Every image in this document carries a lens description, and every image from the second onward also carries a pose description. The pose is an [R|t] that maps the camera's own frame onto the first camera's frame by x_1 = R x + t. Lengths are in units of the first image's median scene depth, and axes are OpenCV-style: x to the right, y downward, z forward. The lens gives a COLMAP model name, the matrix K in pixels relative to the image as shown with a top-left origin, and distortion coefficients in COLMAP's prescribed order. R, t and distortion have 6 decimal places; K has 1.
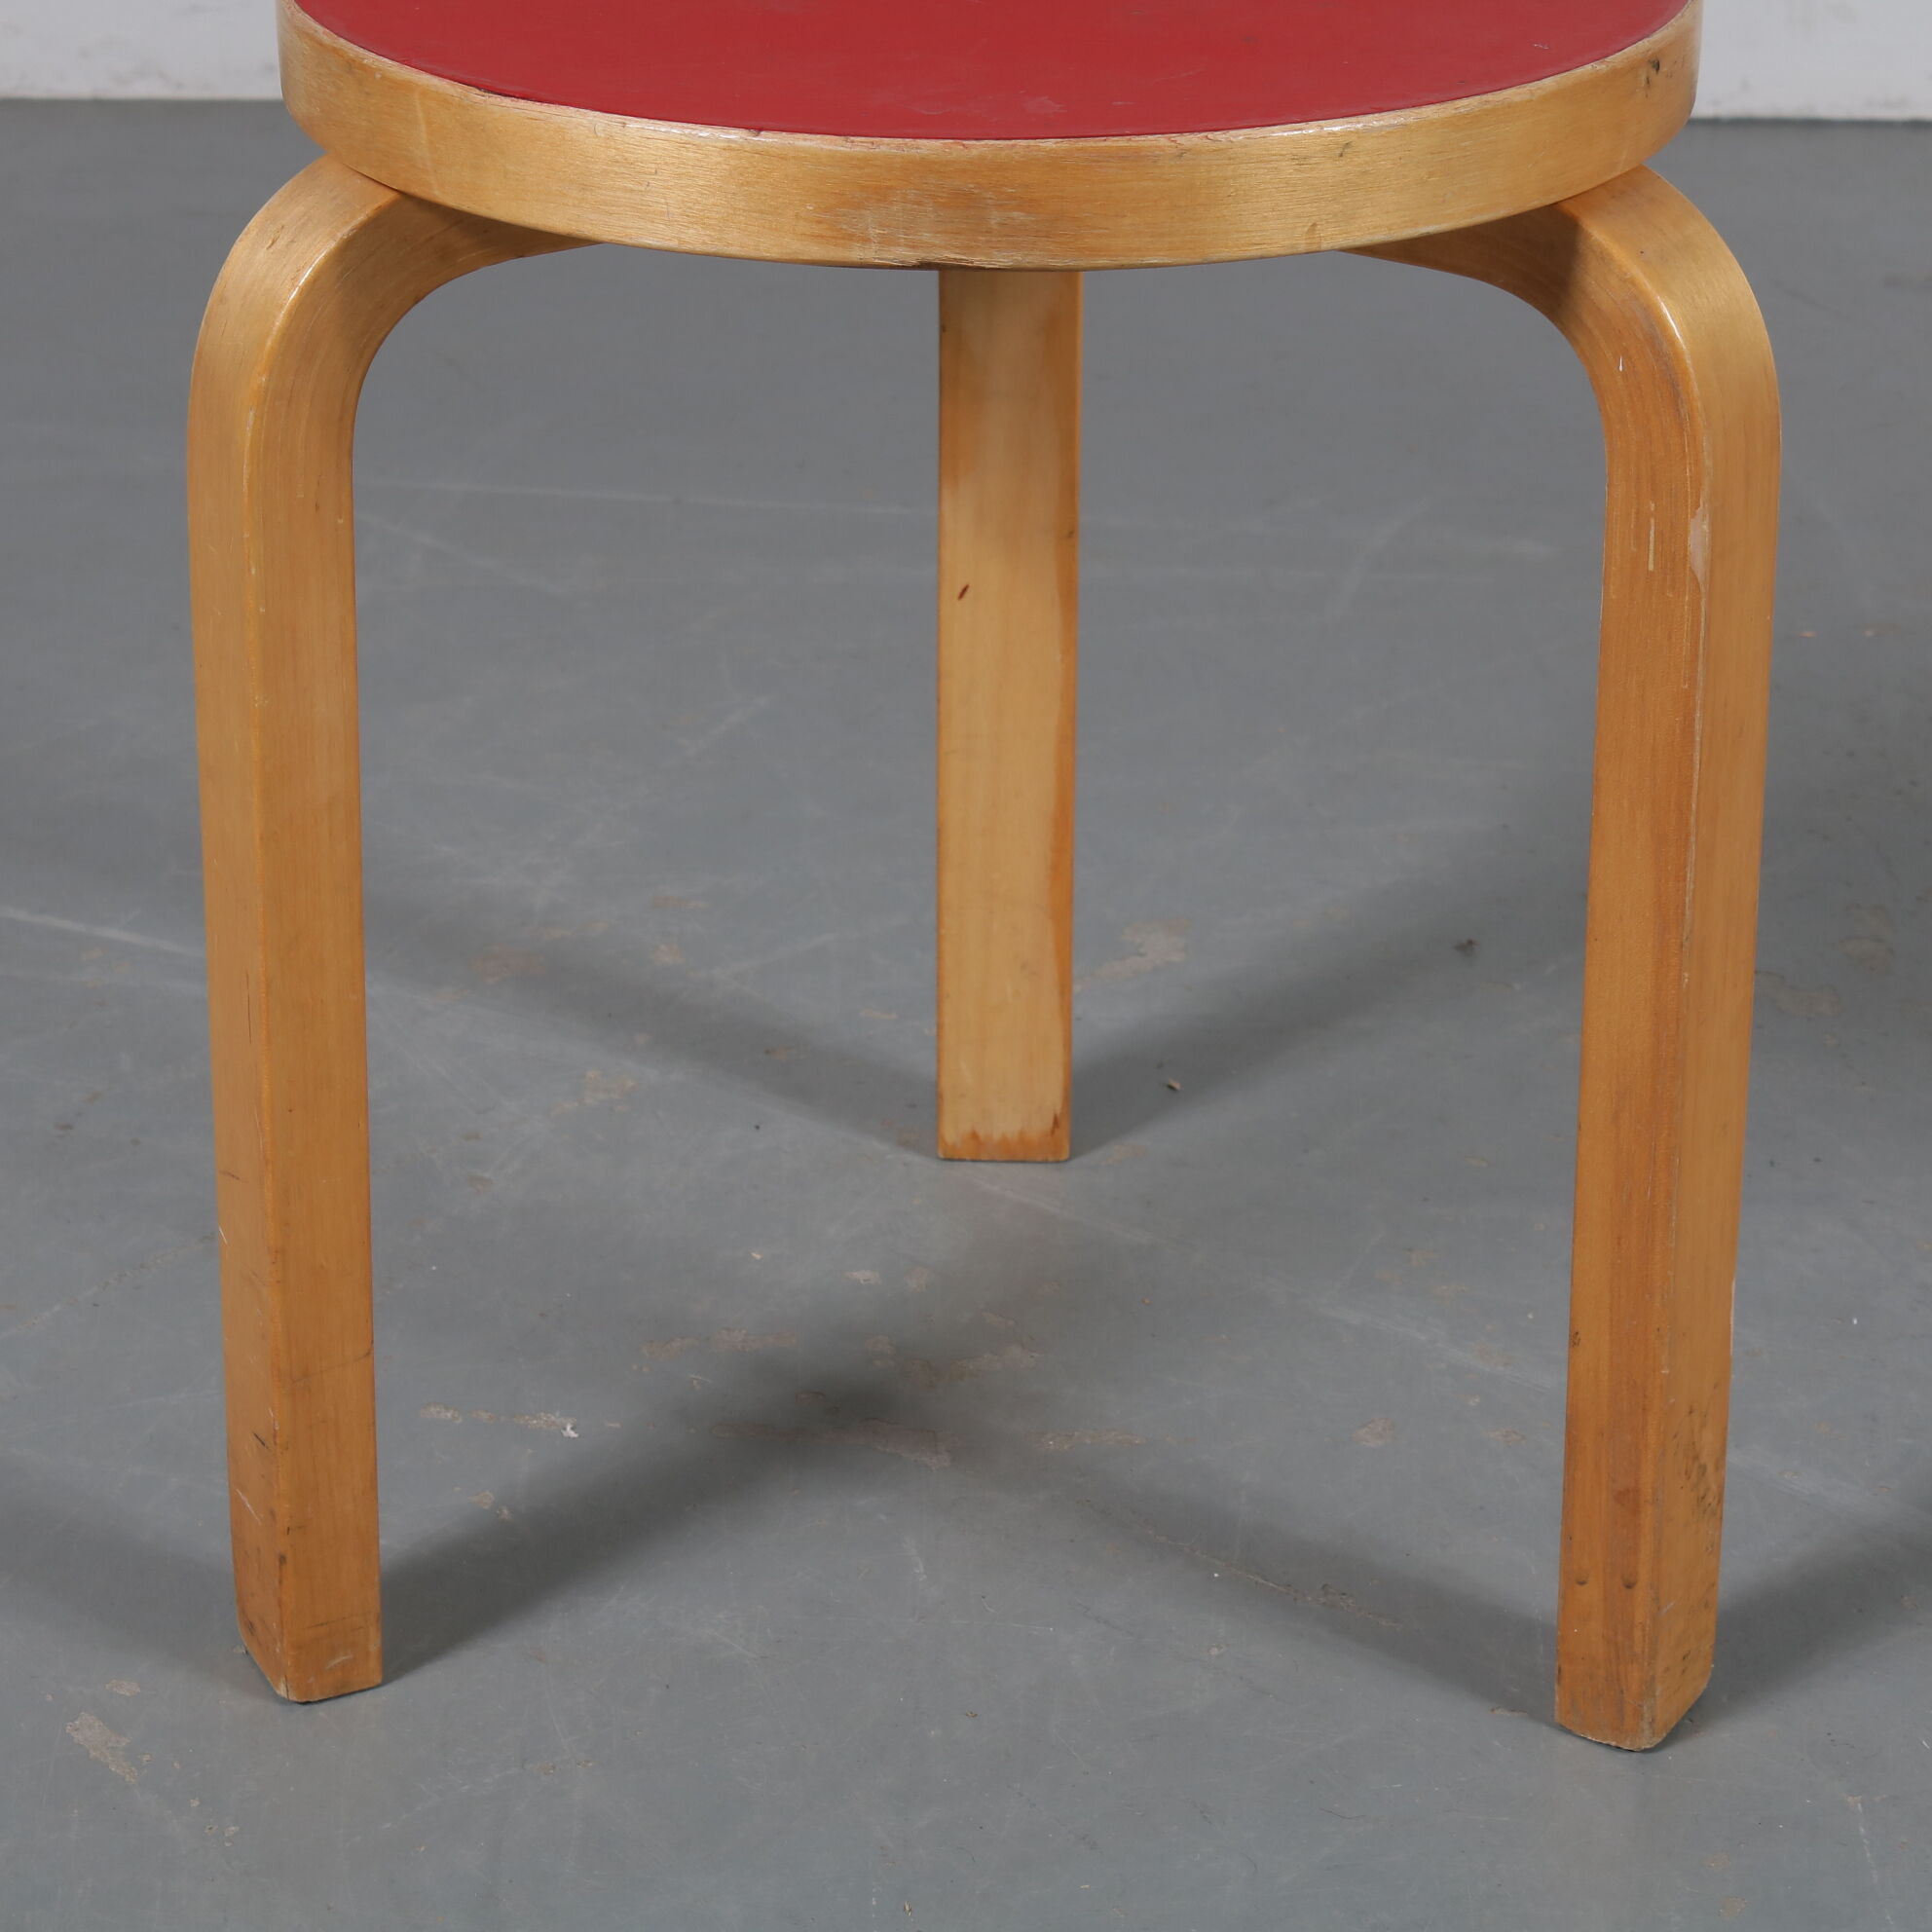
lens RADIAL K [[4456.6, 0, 953.7], [0, 4456.6, 912.8], [0, 0, 1]] dist [-0.004465, 0.000000]
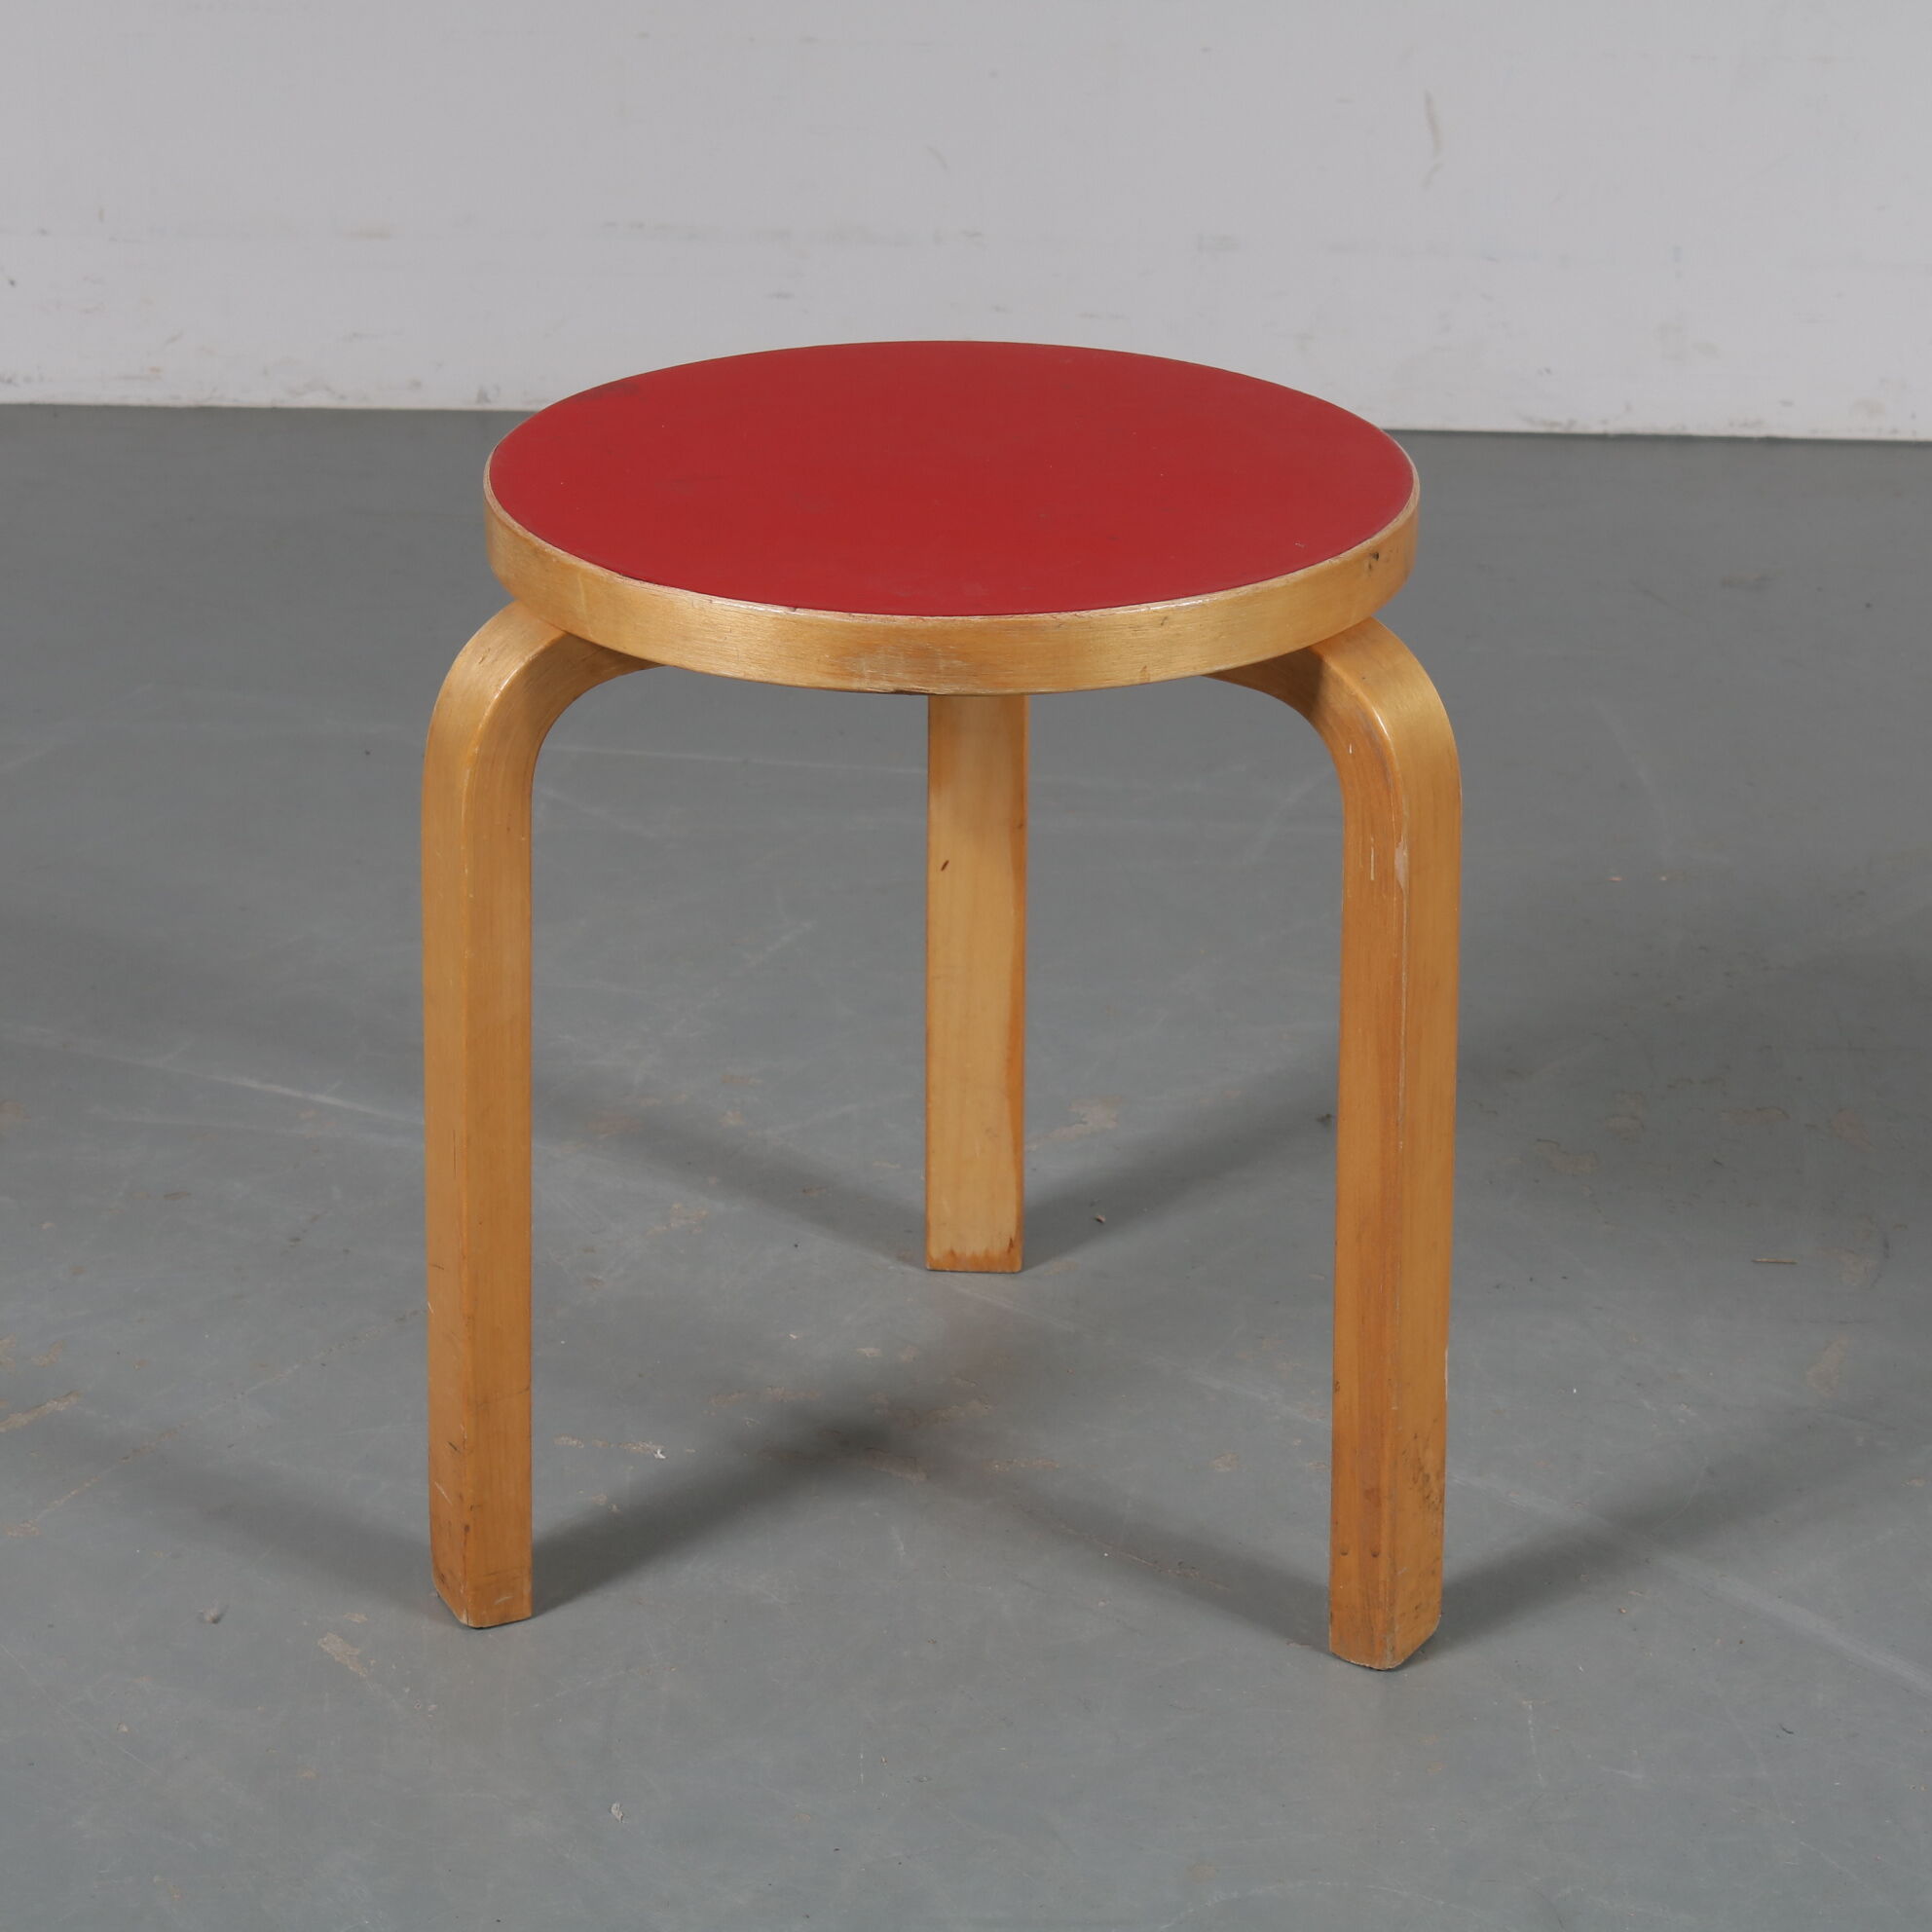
lens RADIAL K [[4456.6, 0, 955.4], [0, 4456.6, 890.0], [0, 0, 1]] dist [-0.004465, 0.000000]
pose [[0.999836, 0.009957, -0.015127, 0.032382], [-0.010551, 0.999155, -0.039717, -0.009754], [0.014718, 0.039870, 0.999096, -0.493267]]
